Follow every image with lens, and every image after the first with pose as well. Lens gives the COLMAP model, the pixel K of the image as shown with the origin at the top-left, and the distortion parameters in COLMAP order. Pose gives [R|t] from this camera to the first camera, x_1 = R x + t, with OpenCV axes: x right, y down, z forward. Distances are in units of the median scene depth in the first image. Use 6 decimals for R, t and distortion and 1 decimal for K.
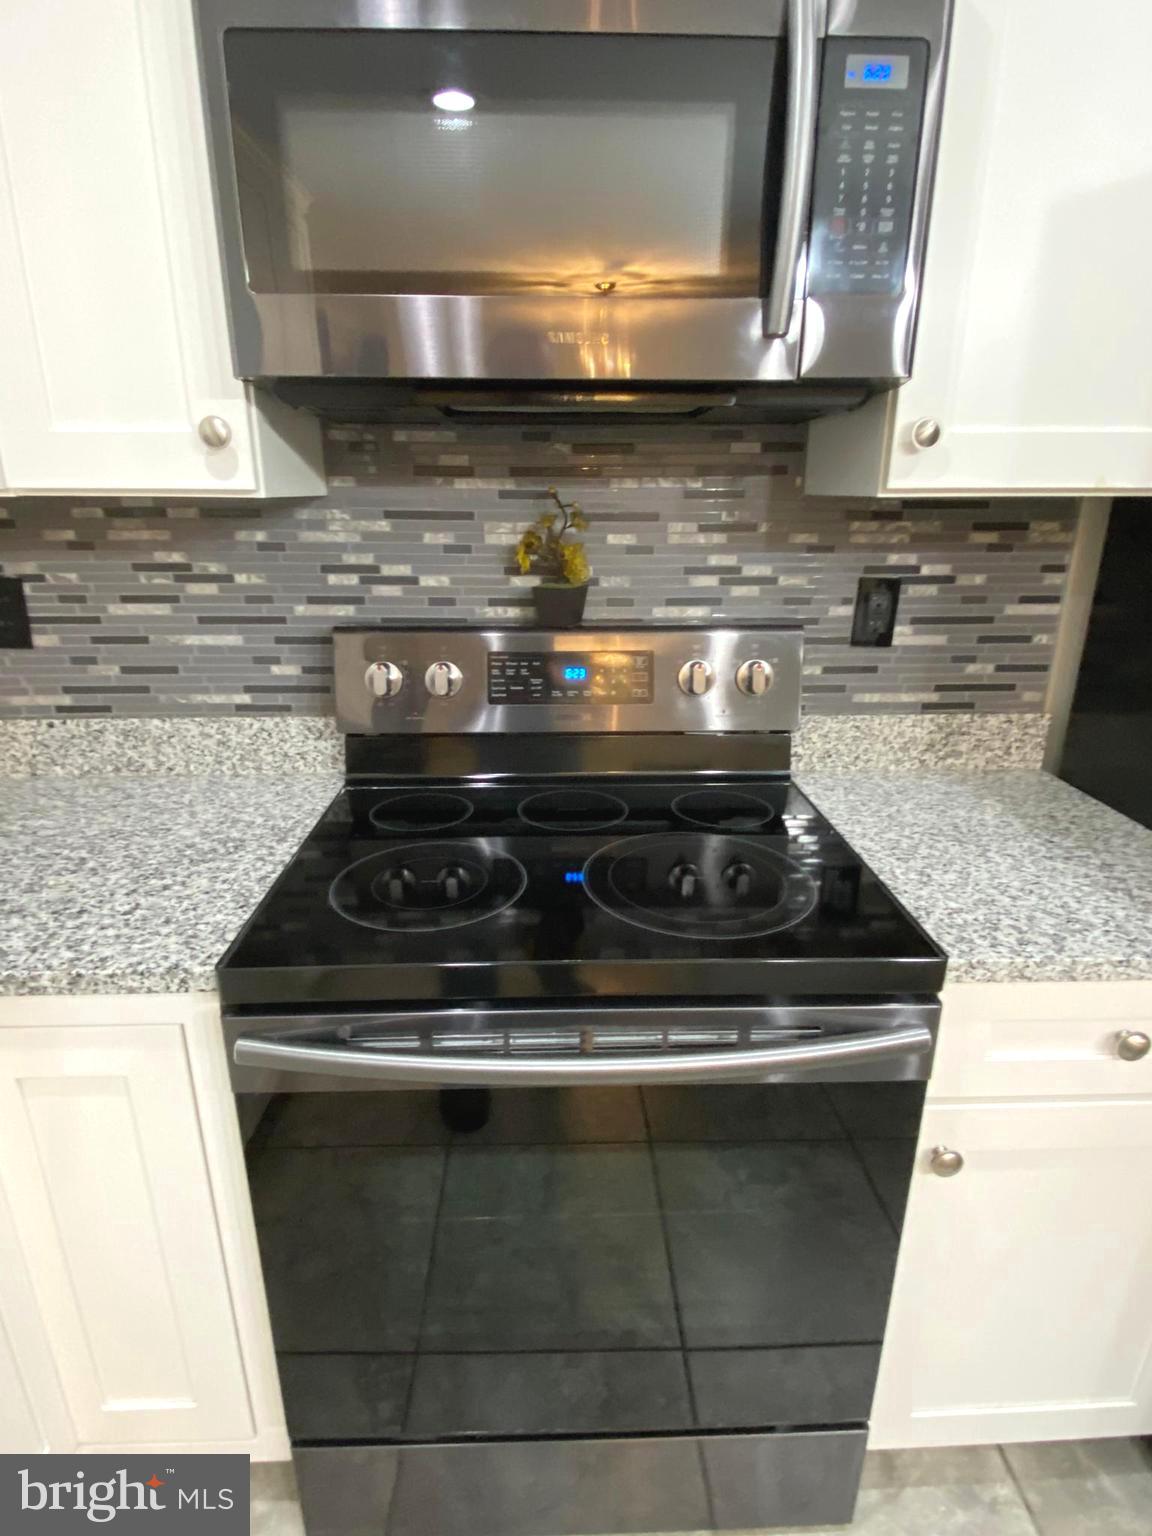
lens RADIAL K [[813.2, 0, 576.0], [0, 813.2, 768.0], [0, 0, 1]] dist [0.044464, -0.032566]
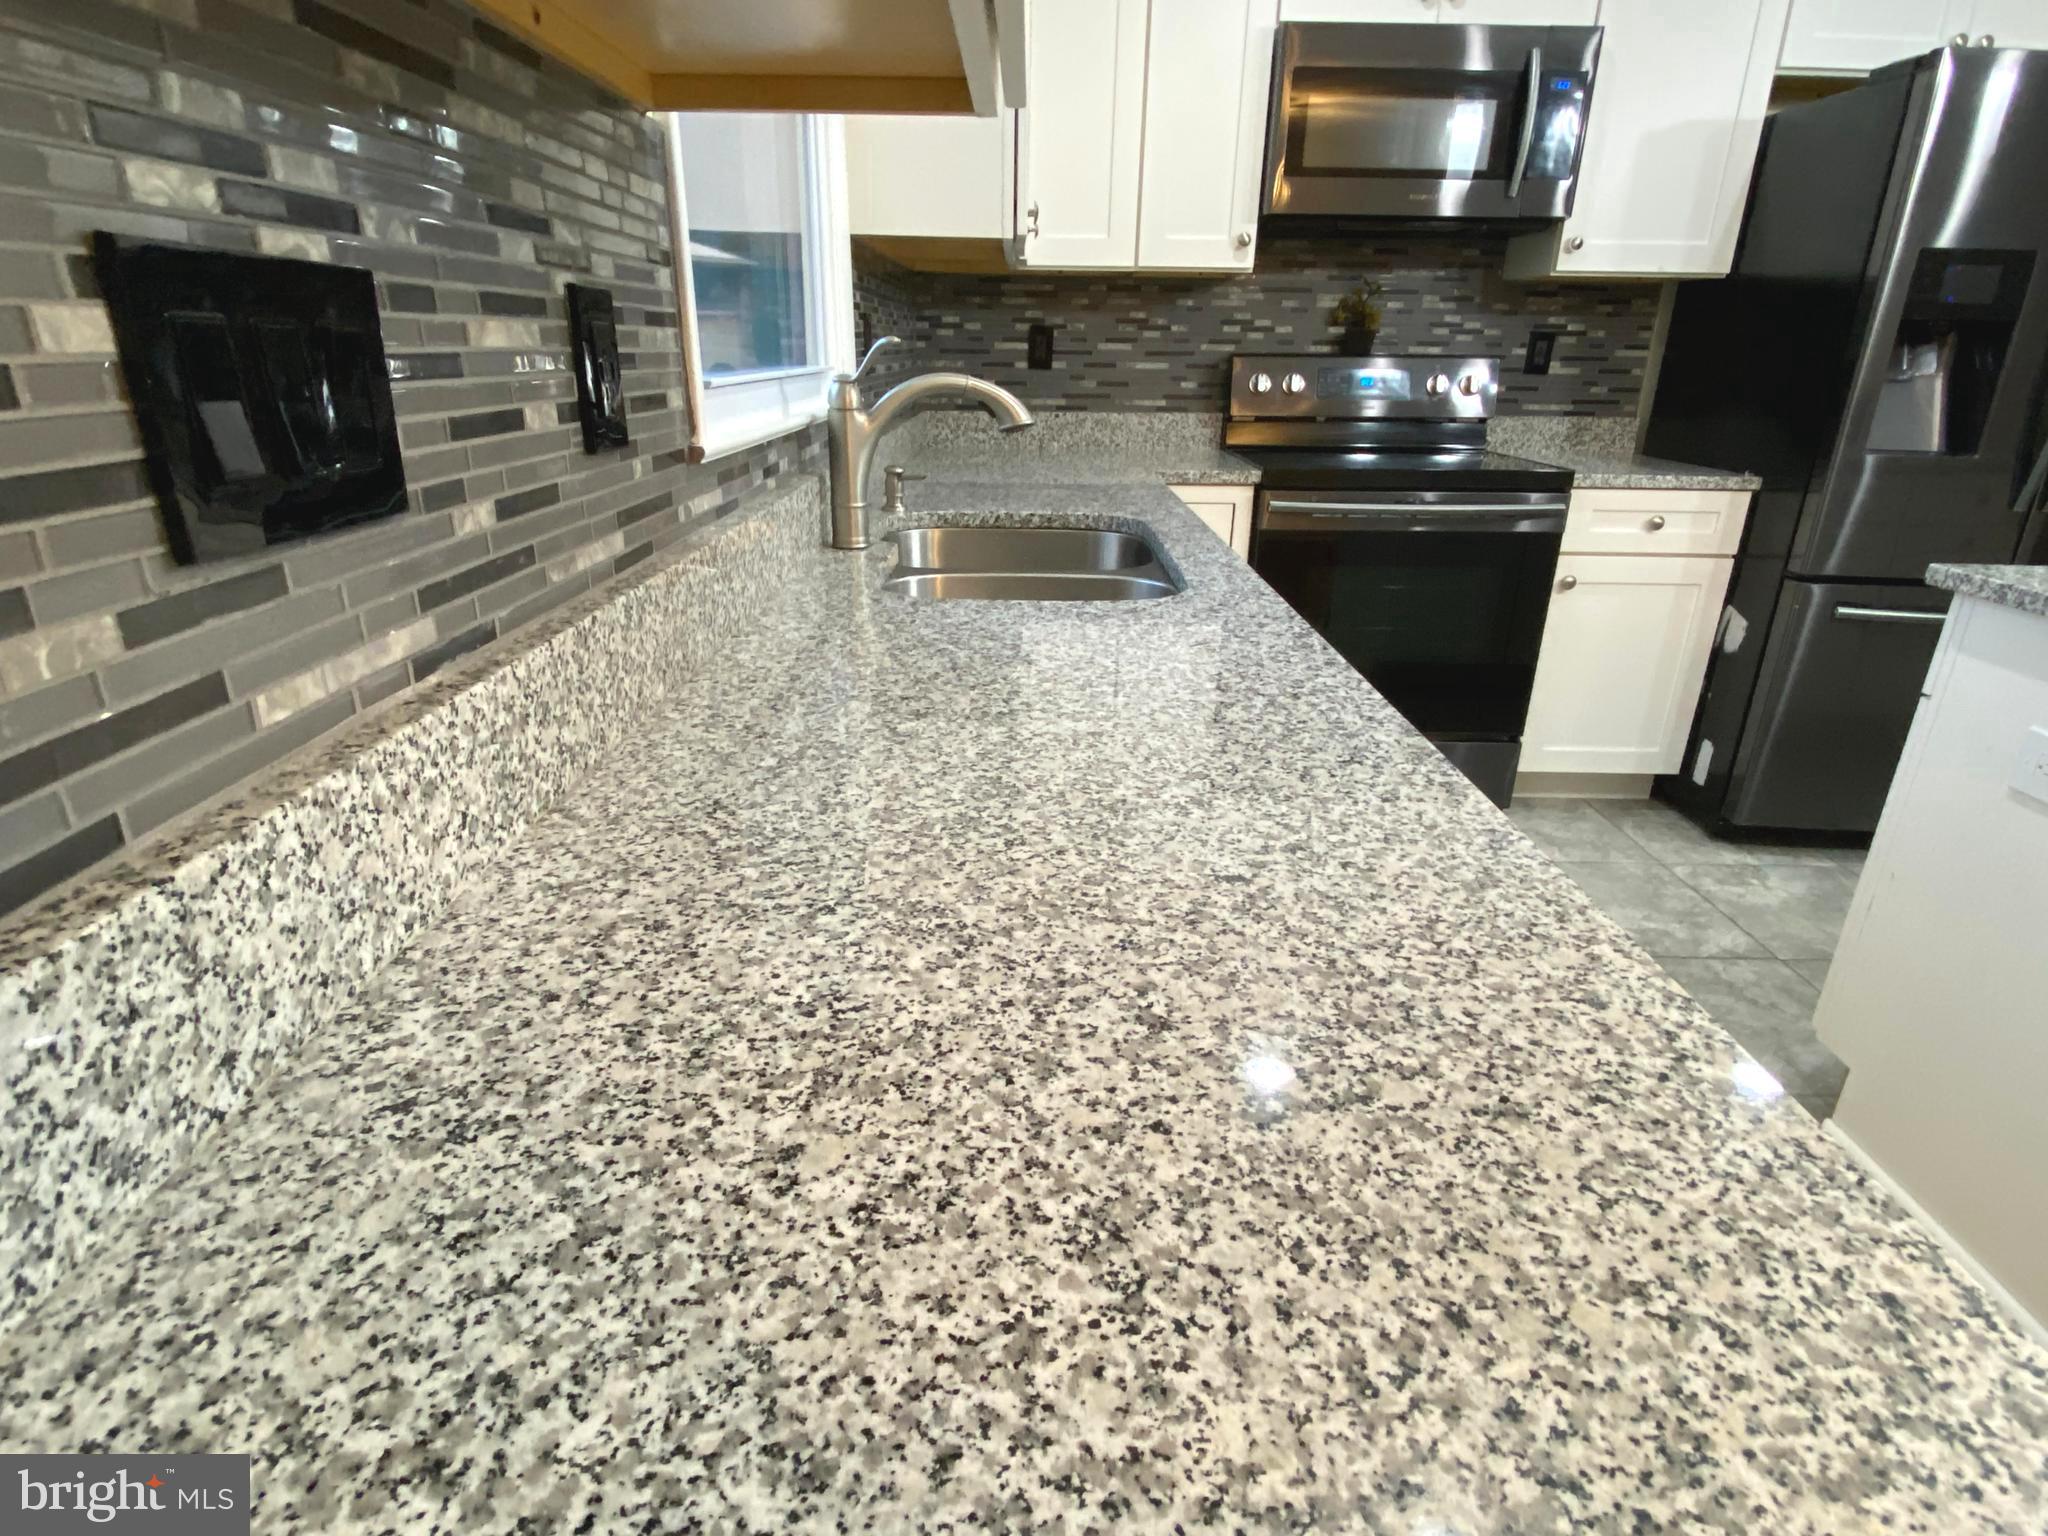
lens RADIAL K [[1099.0, 0, 1027.0], [0, 1099.0, 796.4], [0, 0, 1]] dist [0.011233, -0.015631]
pose [[0.999427, 0.020101, -0.027232, -0.635122], [-0.018187, 0.997463, 0.068820, 0.607648], [0.028546, -0.068285, 0.997257, -1.415107]]
